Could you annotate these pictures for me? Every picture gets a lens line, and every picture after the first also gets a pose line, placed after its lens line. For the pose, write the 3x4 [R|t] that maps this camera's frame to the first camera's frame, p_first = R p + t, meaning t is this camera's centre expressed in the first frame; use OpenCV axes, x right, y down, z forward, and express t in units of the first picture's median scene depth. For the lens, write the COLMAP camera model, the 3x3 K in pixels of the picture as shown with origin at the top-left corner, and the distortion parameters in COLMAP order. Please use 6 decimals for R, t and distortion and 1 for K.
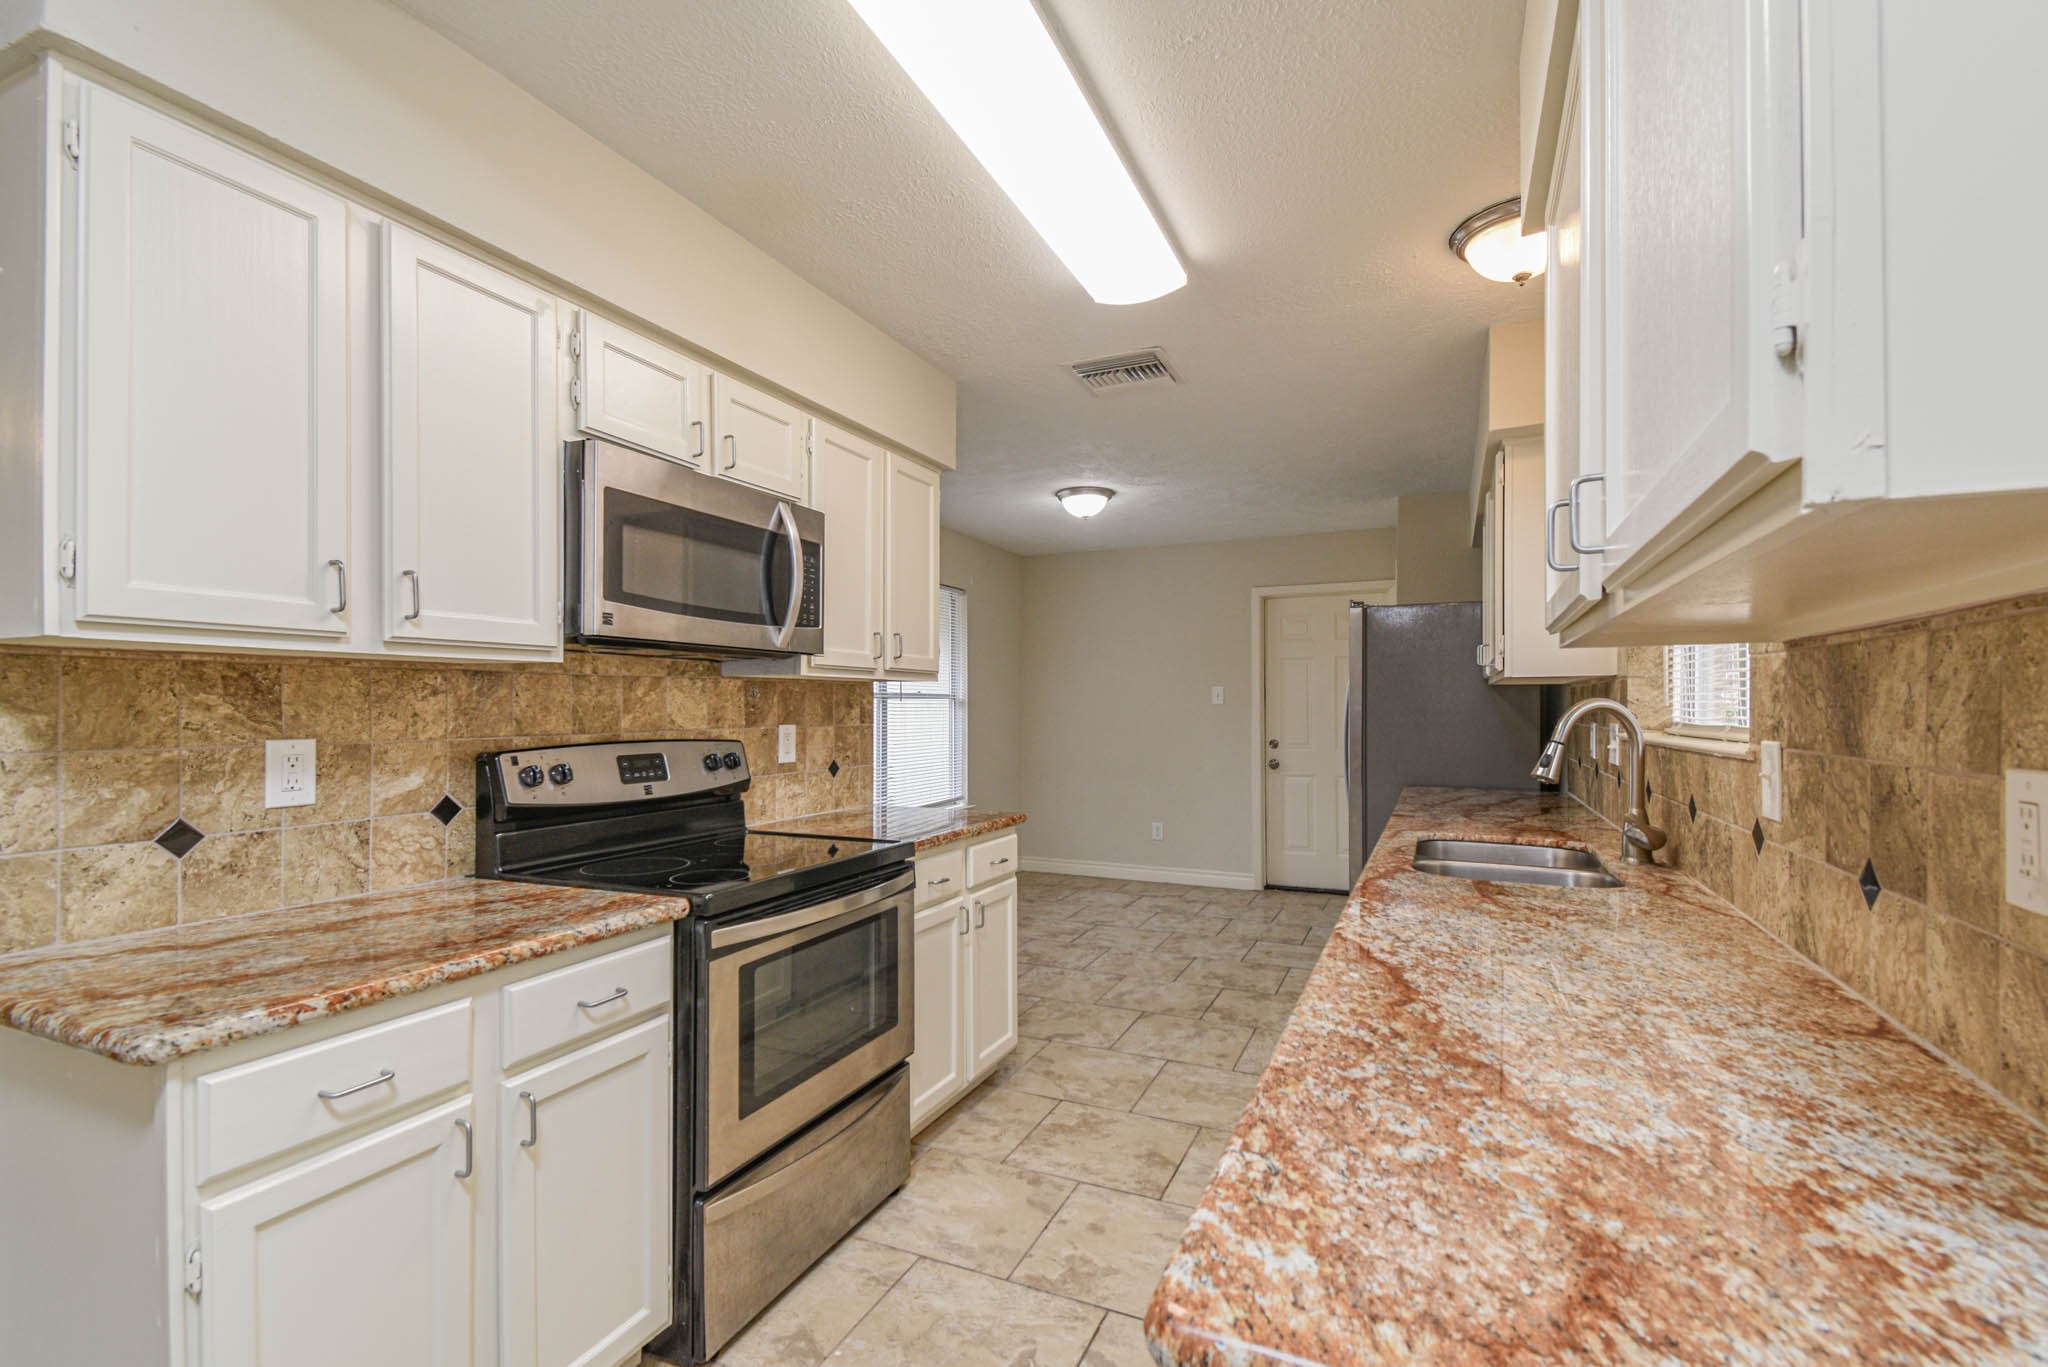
lens RADIAL K [[908.9, 0, 1025.5], [0, 908.9, 694.9], [0, 0, 1]] dist [0.045419, -0.027186]
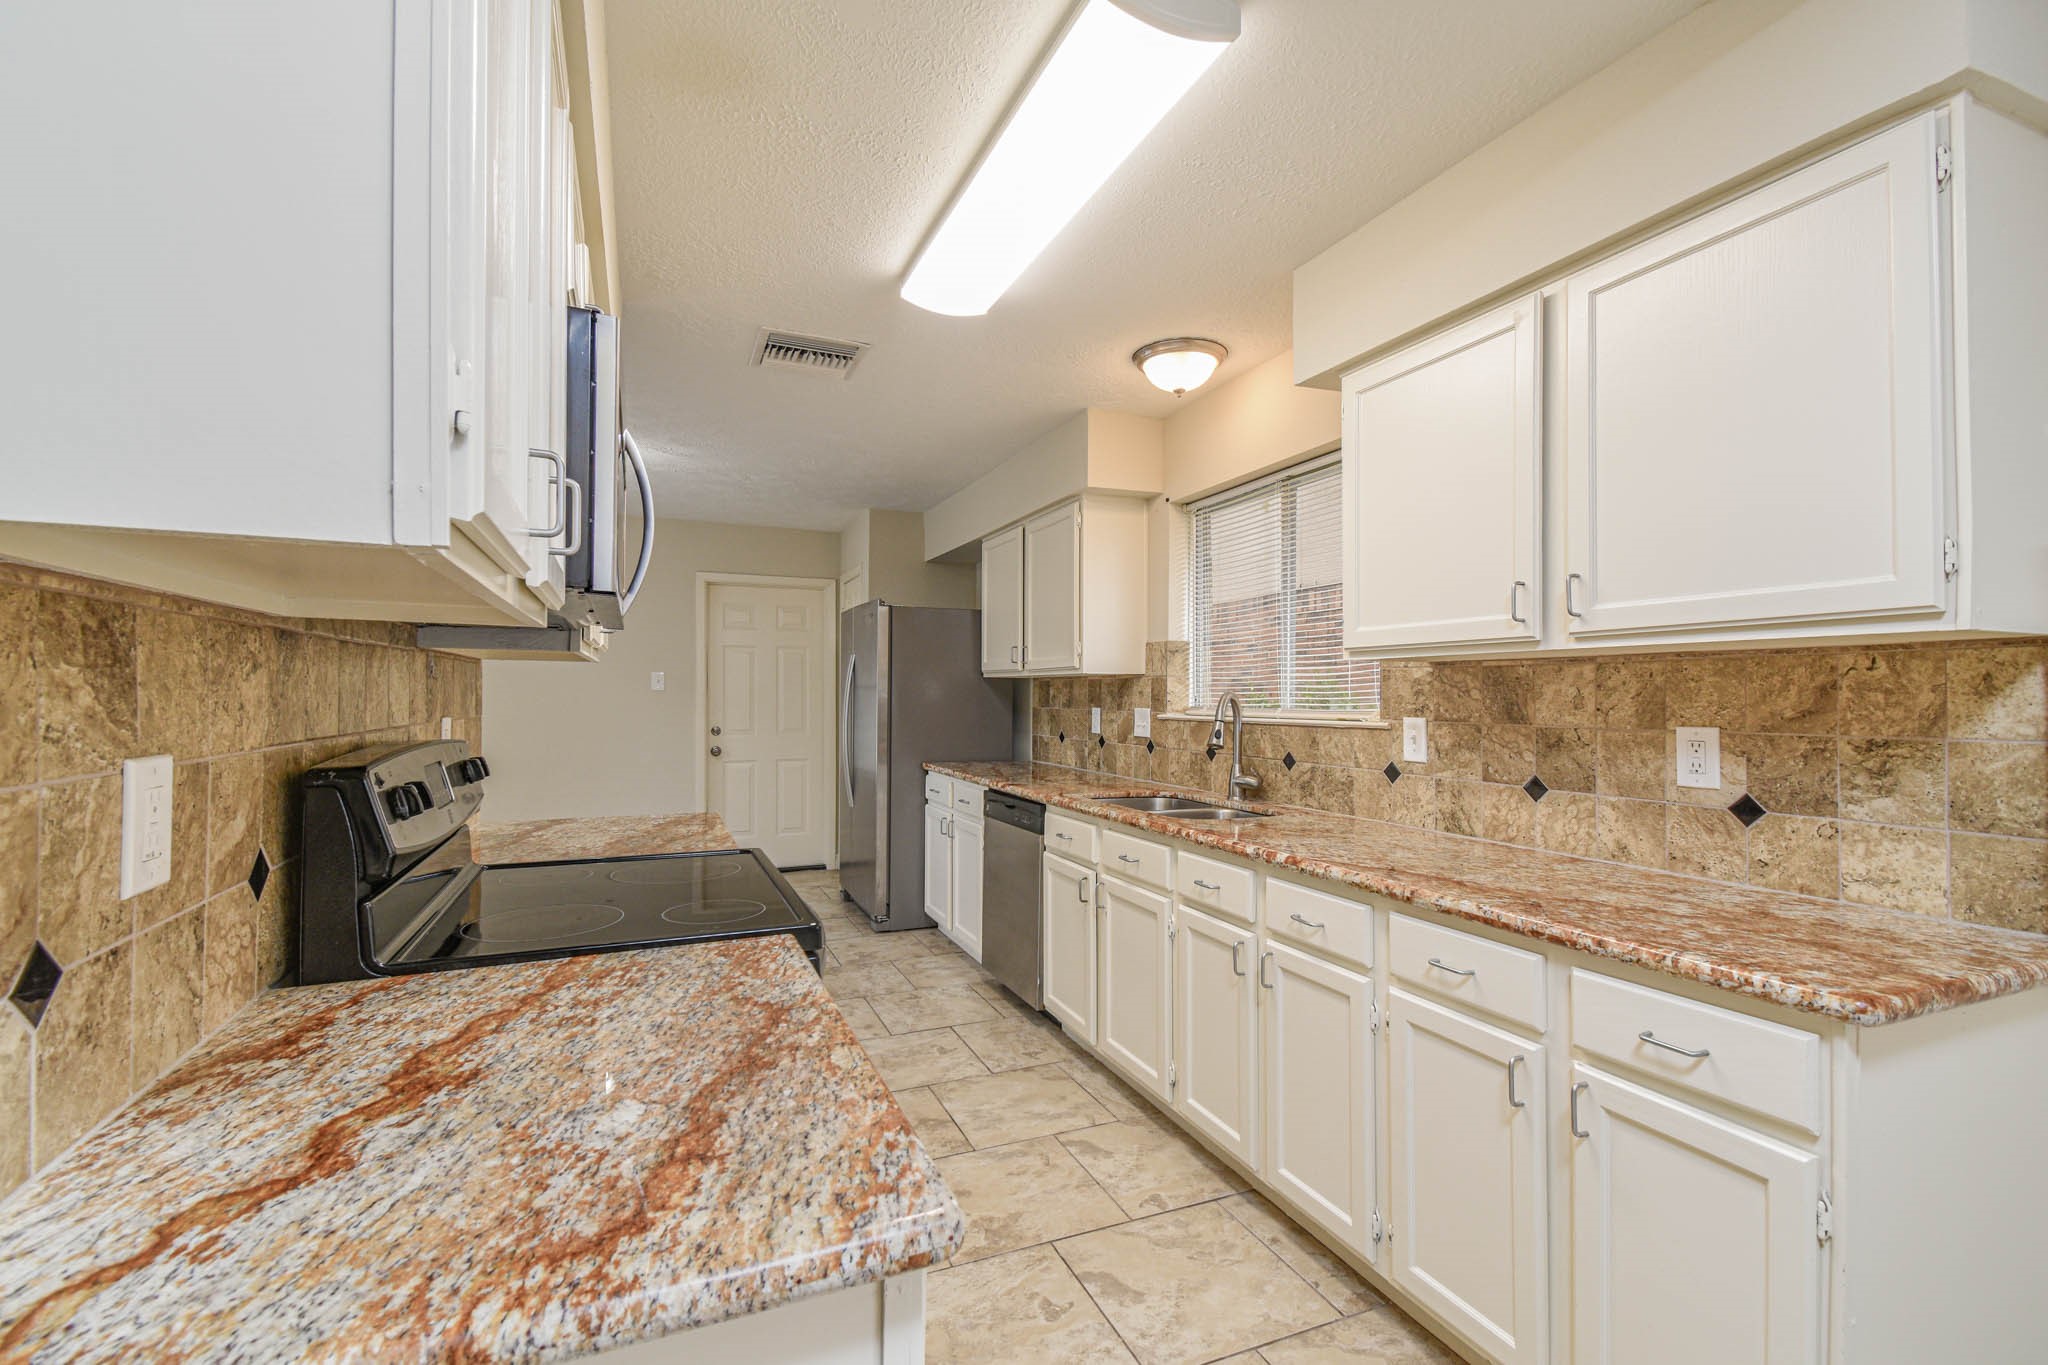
lens RADIAL K [[901.0, 0, 1016.9], [0, 901.0, 672.4], [0, 0, 1]] dist [0.044495, -0.025457]
pose [[0.681960, 0.022267, 0.731051, -0.289705], [-0.015250, 0.999752, -0.016226, 0.001156], [-0.731231, -0.000083, 0.682130, 0.110556]]
